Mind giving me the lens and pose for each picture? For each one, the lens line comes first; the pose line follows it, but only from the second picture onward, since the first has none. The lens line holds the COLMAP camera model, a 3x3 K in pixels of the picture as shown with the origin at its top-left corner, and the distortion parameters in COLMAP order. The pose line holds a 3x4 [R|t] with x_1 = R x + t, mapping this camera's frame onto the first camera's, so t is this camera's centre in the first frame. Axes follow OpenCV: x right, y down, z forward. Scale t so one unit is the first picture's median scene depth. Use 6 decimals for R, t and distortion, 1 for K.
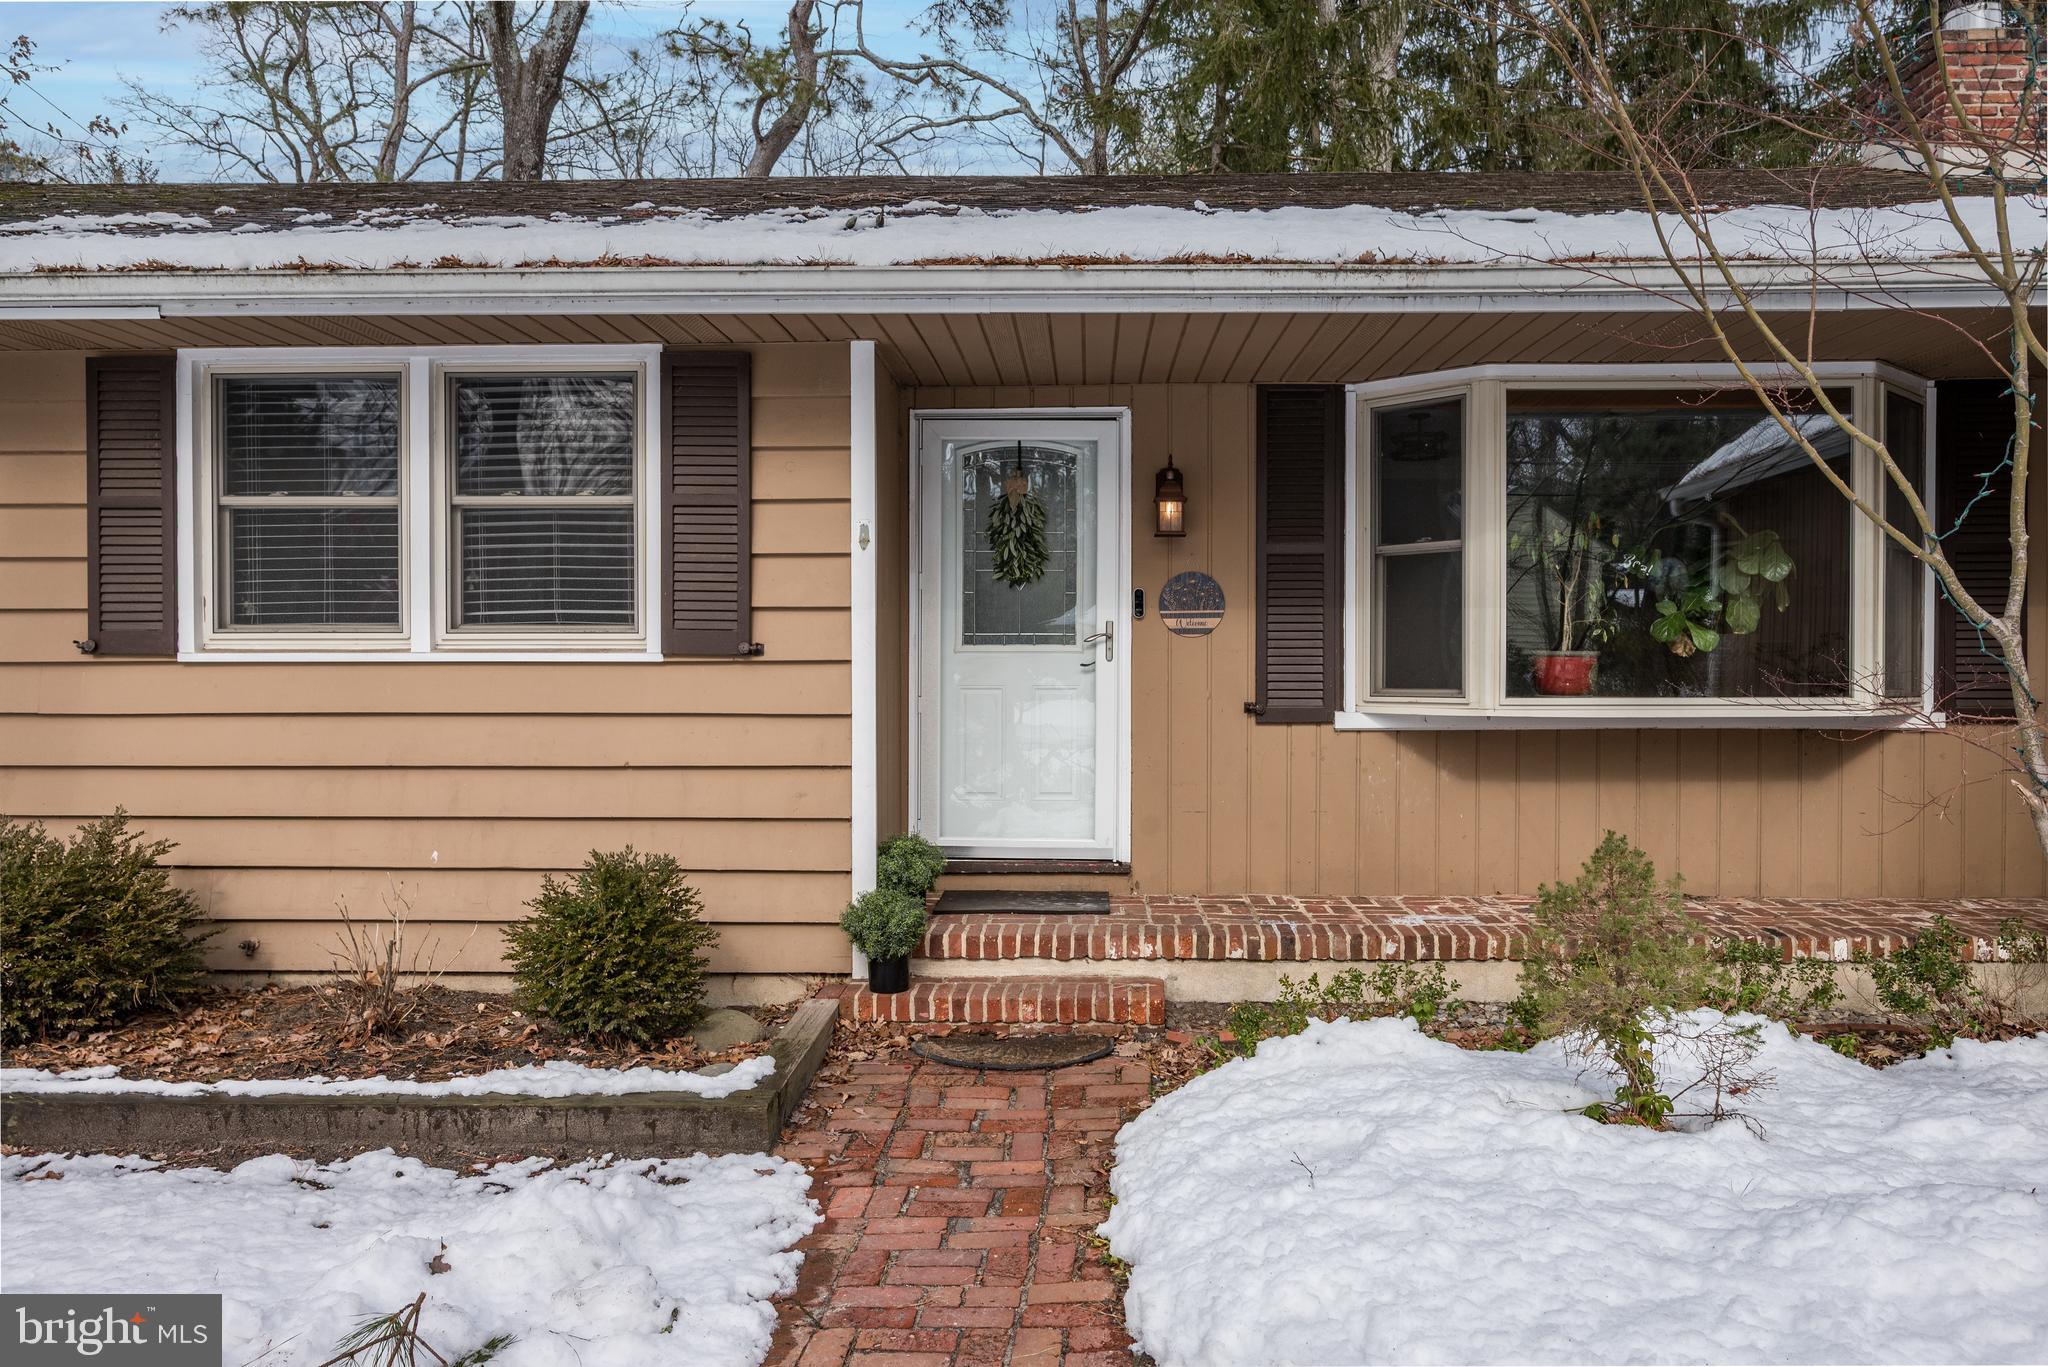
lens RADIAL K [[1434.7, 0, 1030.7], [0, 1434.7, 677.0], [0, 0, 1]] dist [0.002179, -0.000197]
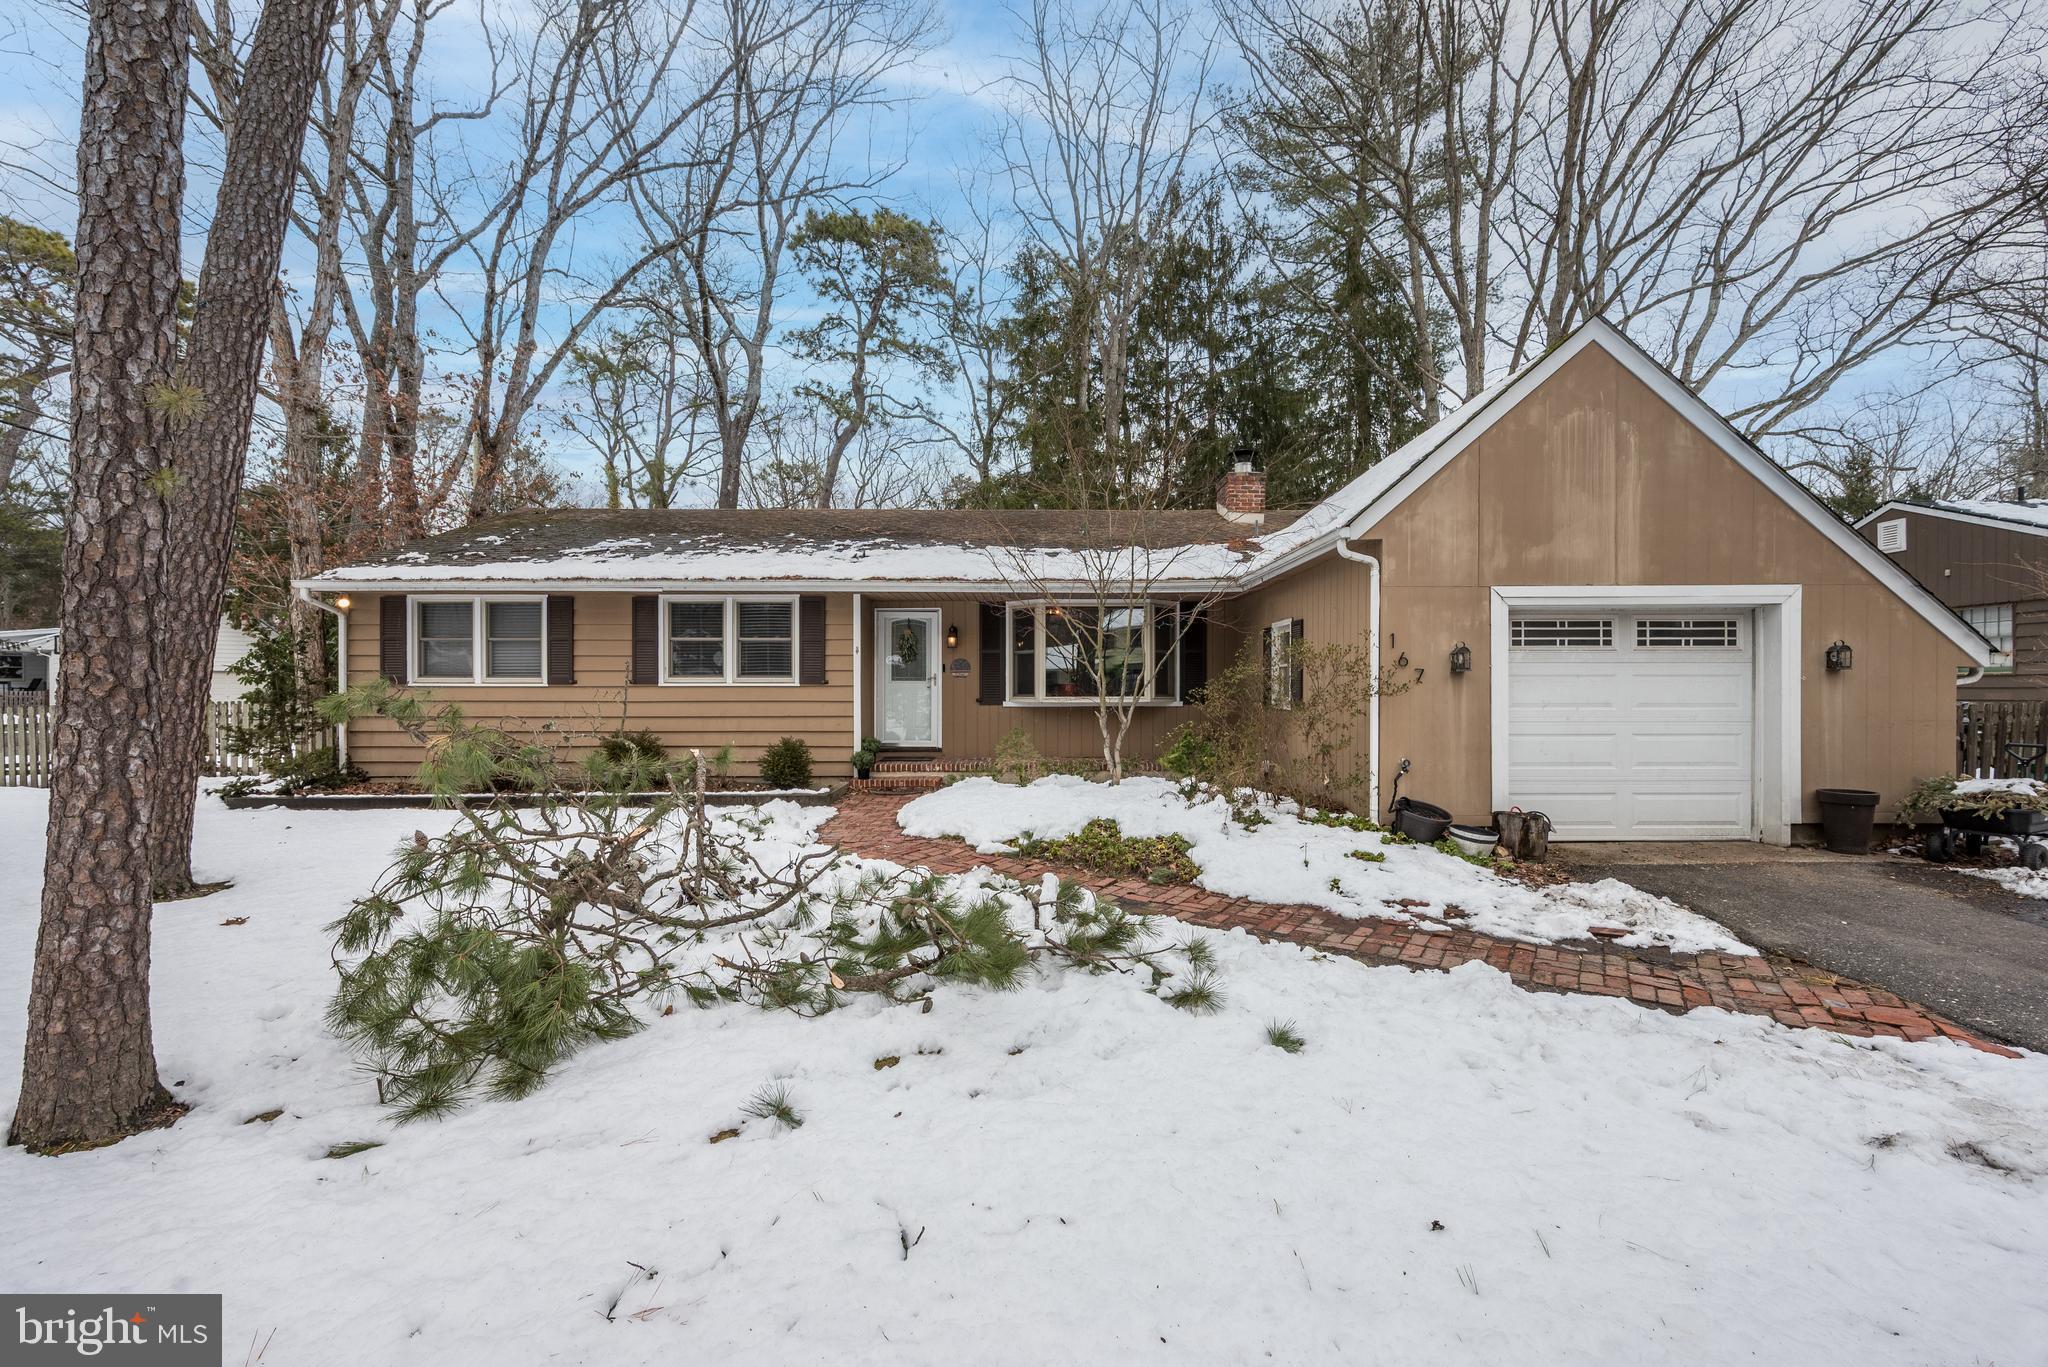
lens RADIAL K [[823.1, 0, 1035.8], [0, 823.1, 697.5], [0, 0, 1]] dist [-0.000540, -0.000028]
pose [[0.999122, 0.000110, 0.041885, 0.233194], [-0.000467, 0.999964, 0.008511, 0.000617], [-0.041883, -0.008523, 0.999086, -1.023605]]
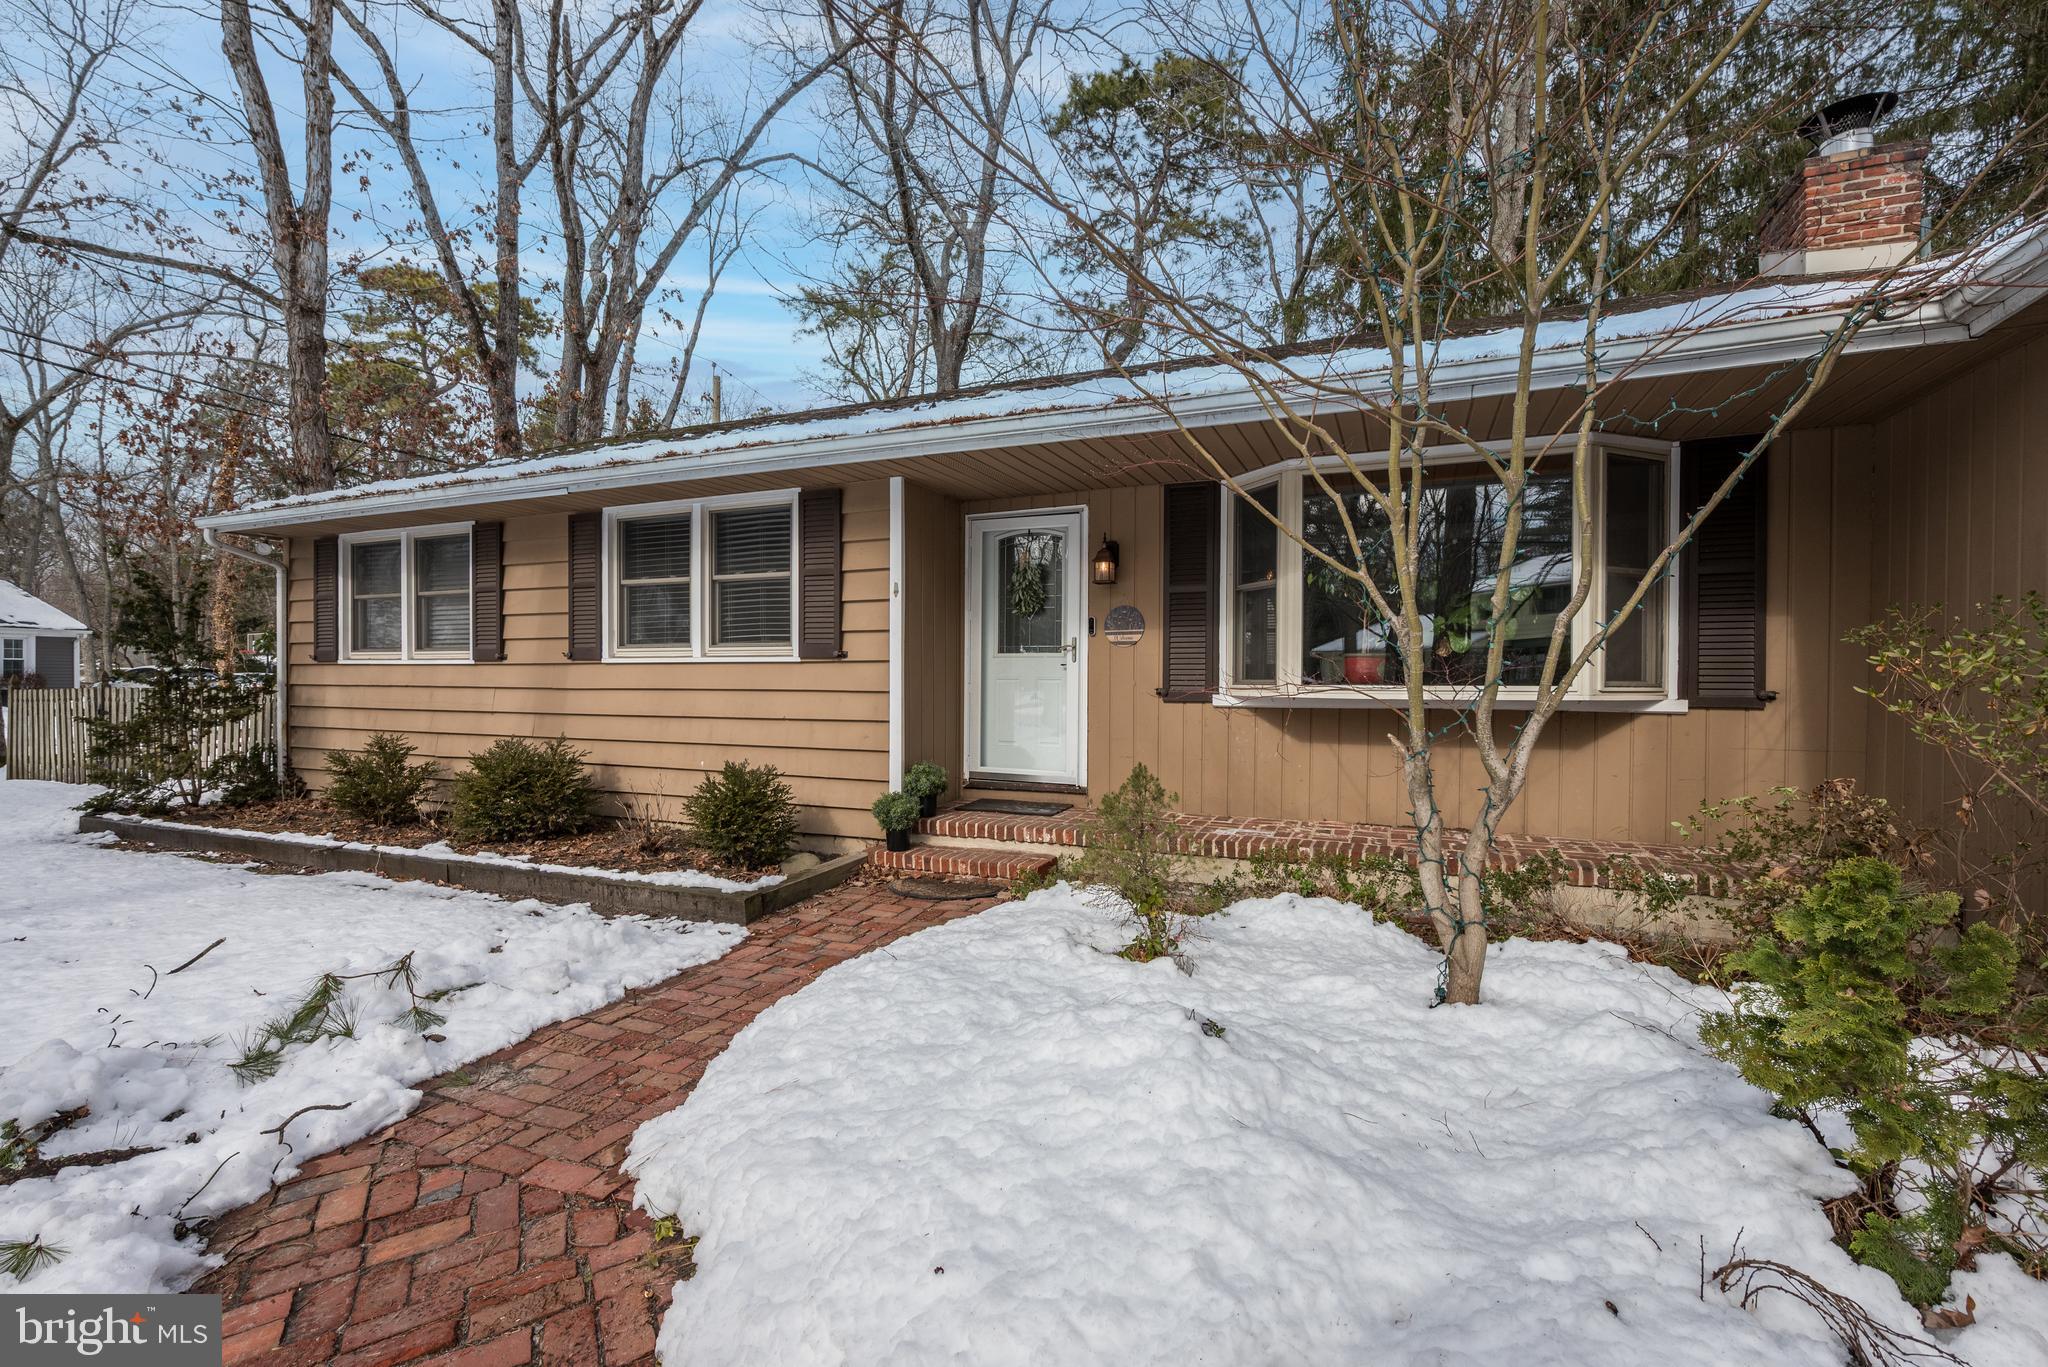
lens RADIAL K [[882.6, 0, 1024.0], [0, 882.6, 683.5], [0, 0, 1]] dist [-0.000786, 0.000014]
pose [[0.932346, 0.005121, -0.361532, 0.410856], [-0.005896, 0.999982, -0.001038, 0.016328], [0.361520, 0.003099, 0.932359, 0.056946]]
